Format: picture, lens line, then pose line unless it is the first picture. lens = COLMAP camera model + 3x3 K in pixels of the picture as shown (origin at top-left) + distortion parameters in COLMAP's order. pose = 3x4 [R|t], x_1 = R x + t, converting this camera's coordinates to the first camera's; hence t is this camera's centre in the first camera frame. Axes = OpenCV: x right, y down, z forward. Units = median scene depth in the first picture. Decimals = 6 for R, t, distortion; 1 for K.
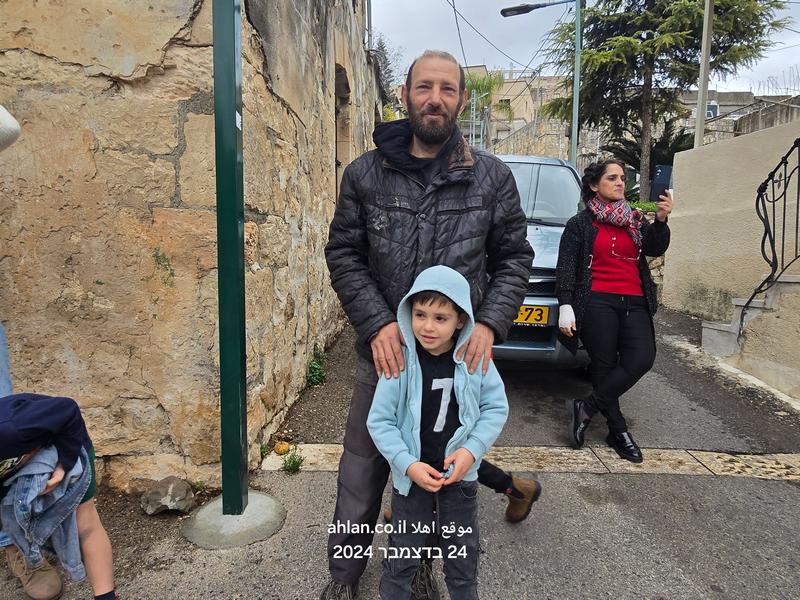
lens RADIAL K [[517.1, 0, 402.0], [0, 517.1, 298.4], [0, 0, 1]] dist [-0.001643, -0.004277]
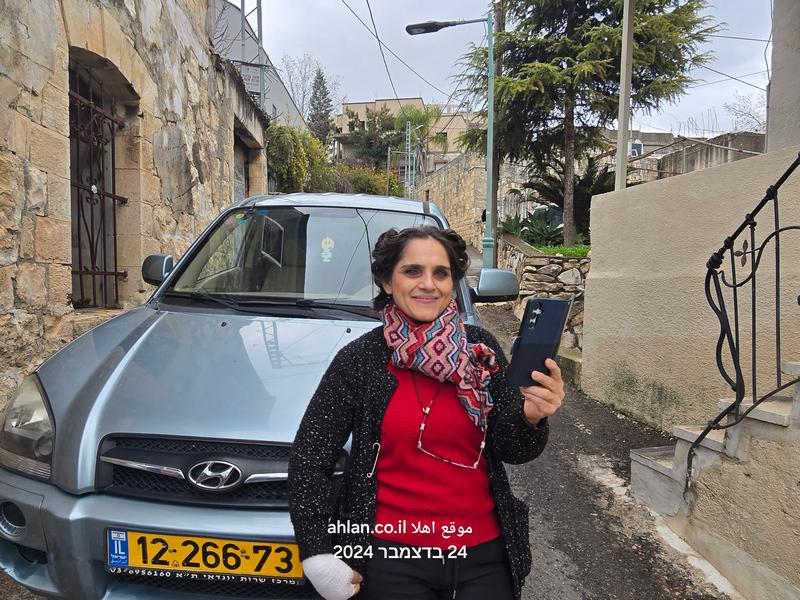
lens RADIAL K [[517.1, 0, 405.3], [0, 517.1, 297.7], [0, 0, 1]] dist [-0.001643, -0.004277]
pose [[0.993667, 0.001339, 0.112354, 0.188177], [0.004876, 0.998473, -0.055023, -0.101053], [-0.112256, 0.055222, 0.992144, 0.312316]]
